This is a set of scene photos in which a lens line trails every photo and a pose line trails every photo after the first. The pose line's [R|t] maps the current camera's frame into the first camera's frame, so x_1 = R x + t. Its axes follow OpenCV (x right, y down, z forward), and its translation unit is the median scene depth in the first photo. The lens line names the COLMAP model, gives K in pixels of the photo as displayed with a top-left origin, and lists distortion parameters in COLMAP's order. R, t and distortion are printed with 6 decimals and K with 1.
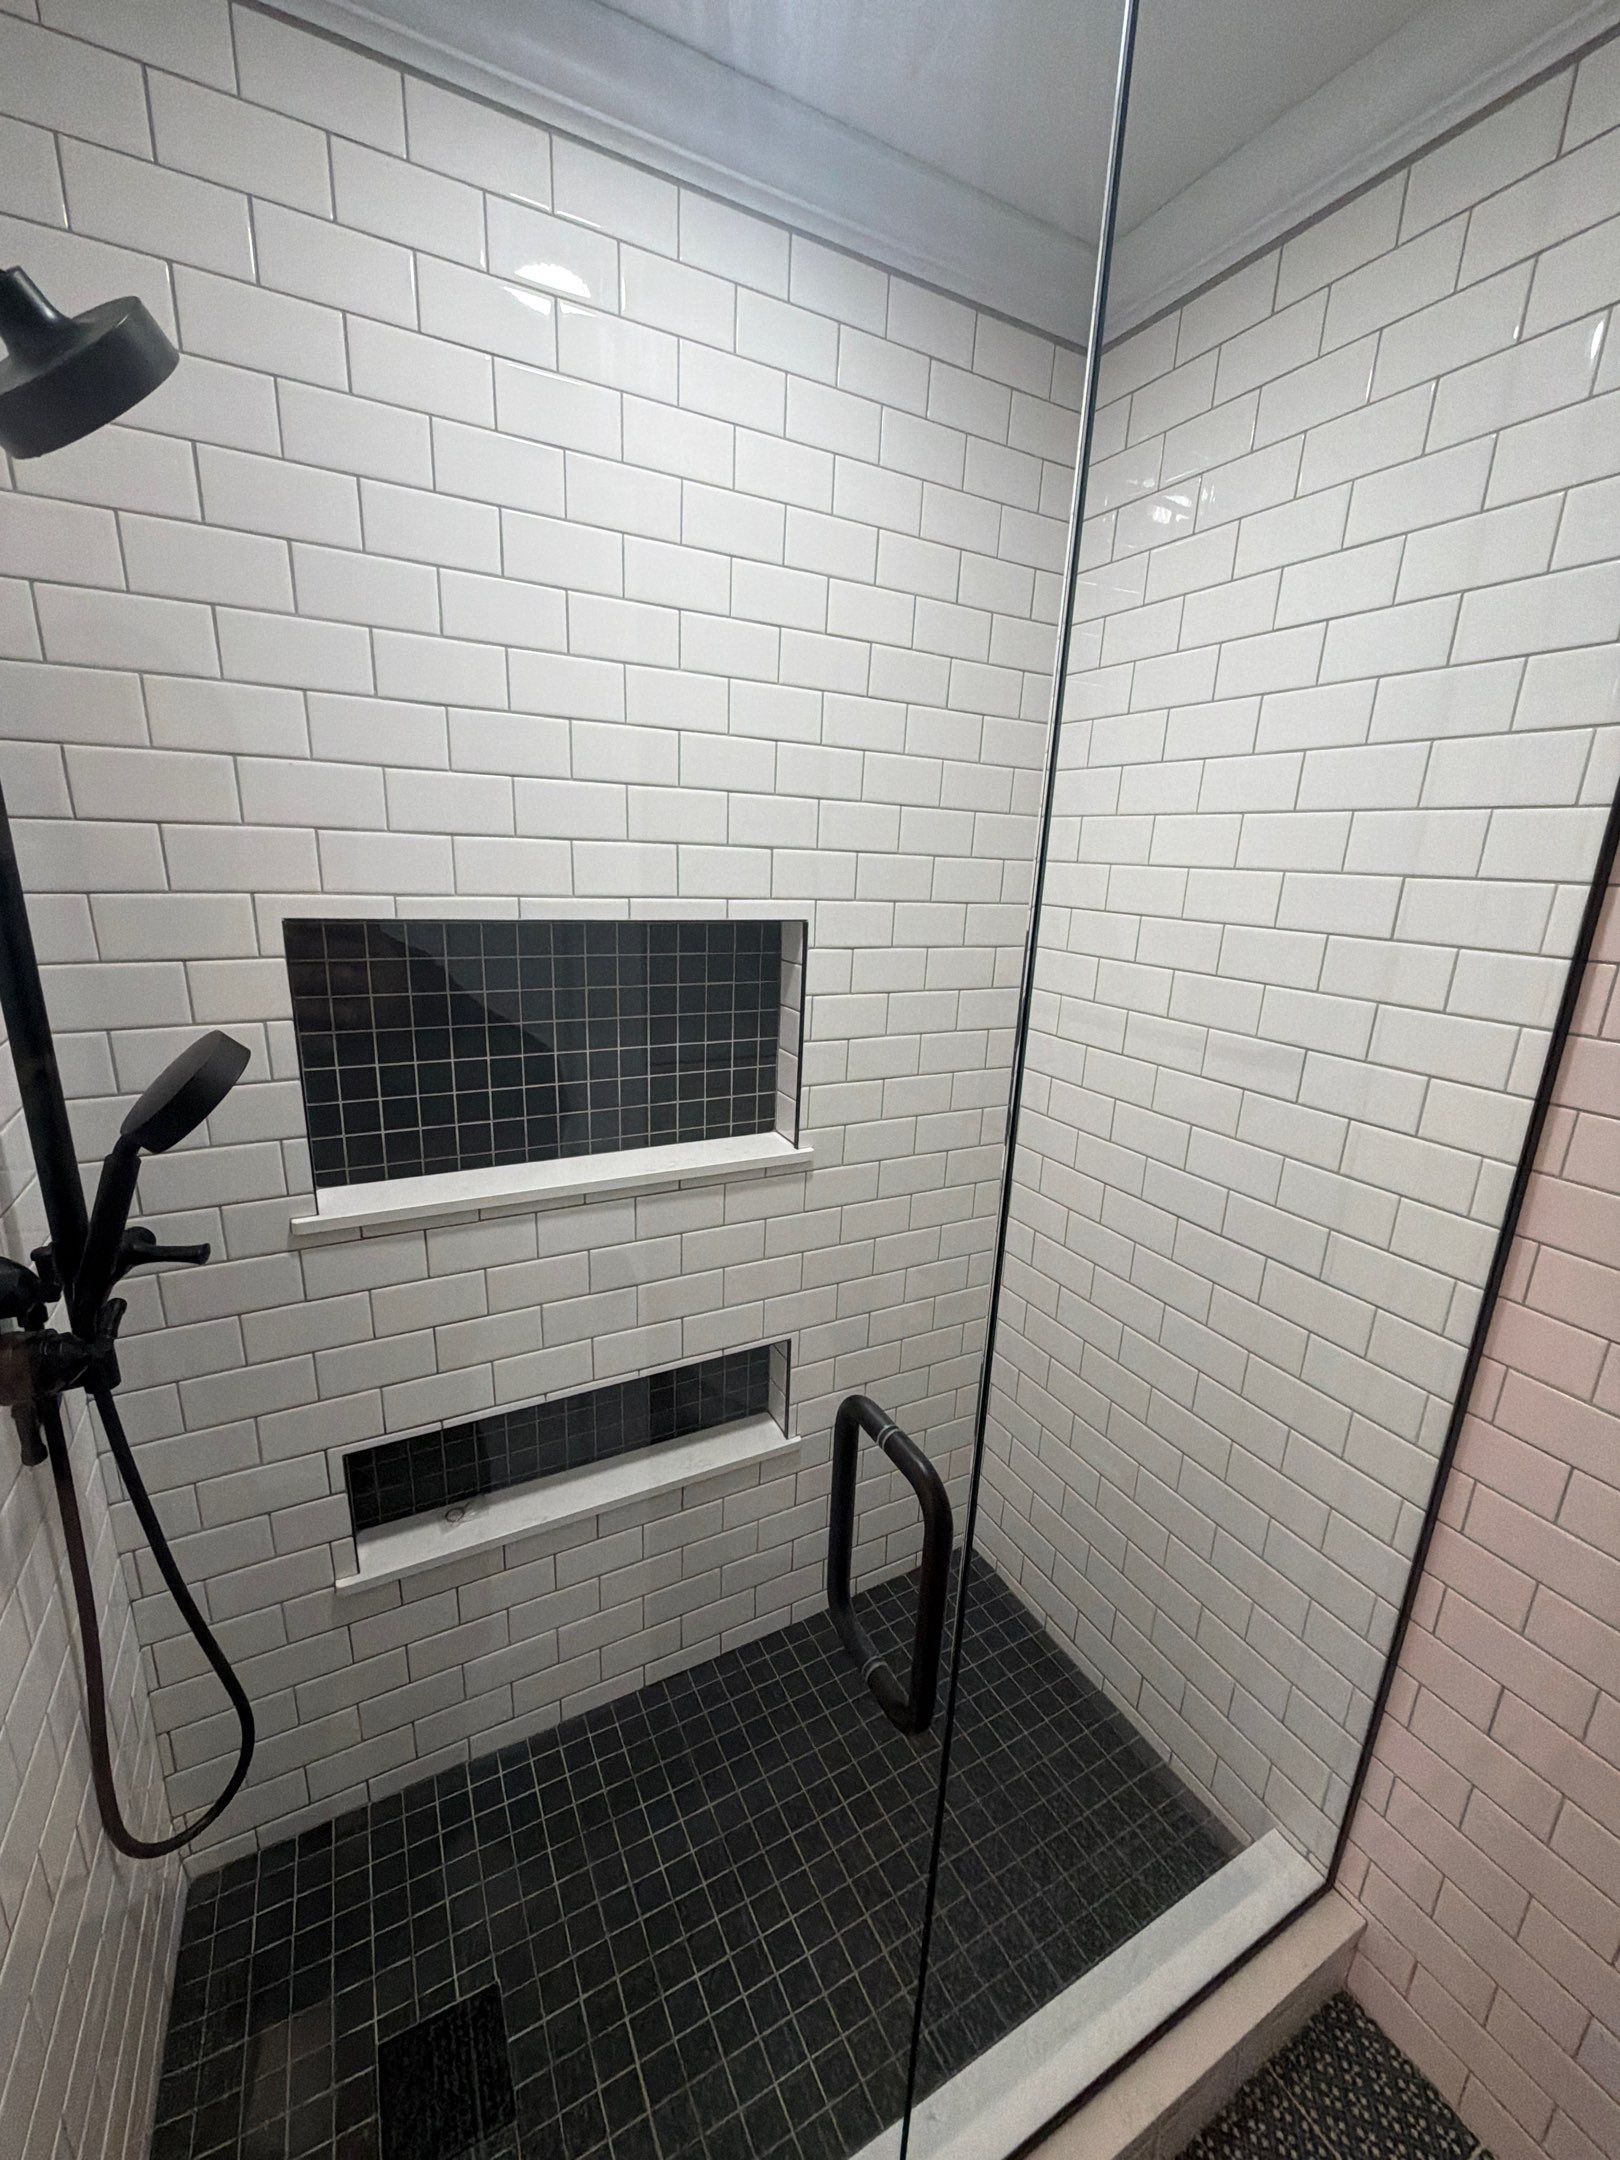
lens RADIAL K [[851.5, 0, 804.8], [0, 851.5, 1081.9], [0, 0, 1]] dist [0.000424, -0.000287]
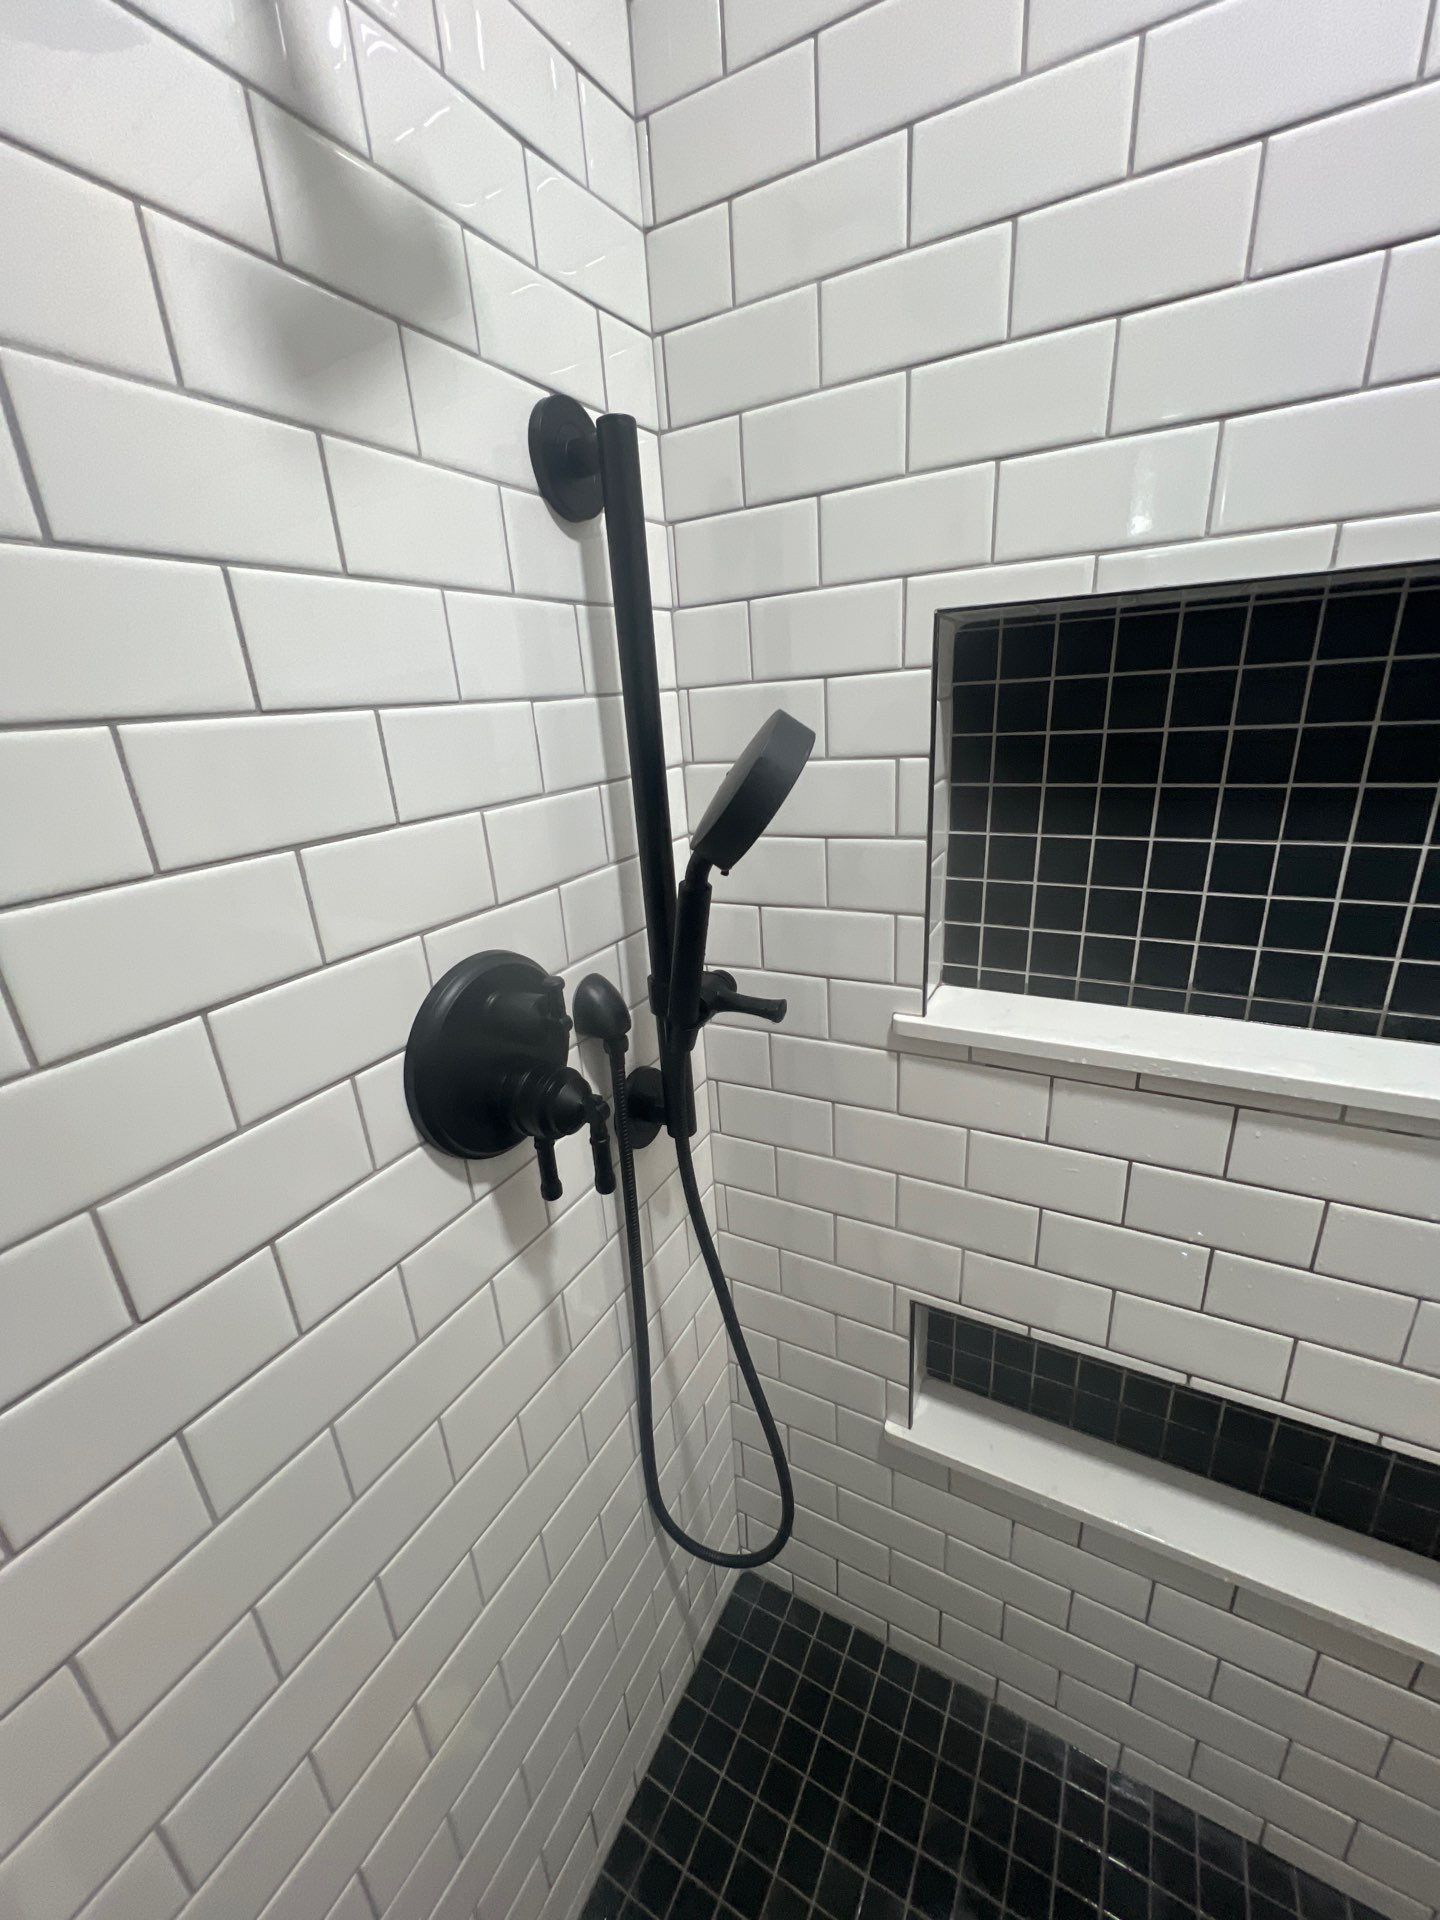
lens RADIAL K [[756.9, 0, 719.5], [0, 756.9, 963.3], [0, 0, 1]] dist [0.000424, -0.000287]
pose [[0.543510, 0.207416, -0.813373, -0.106720], [-0.136678, 0.977926, 0.158048, 0.021541], [0.828201, 0.025270, 0.559862, 0.416028]]
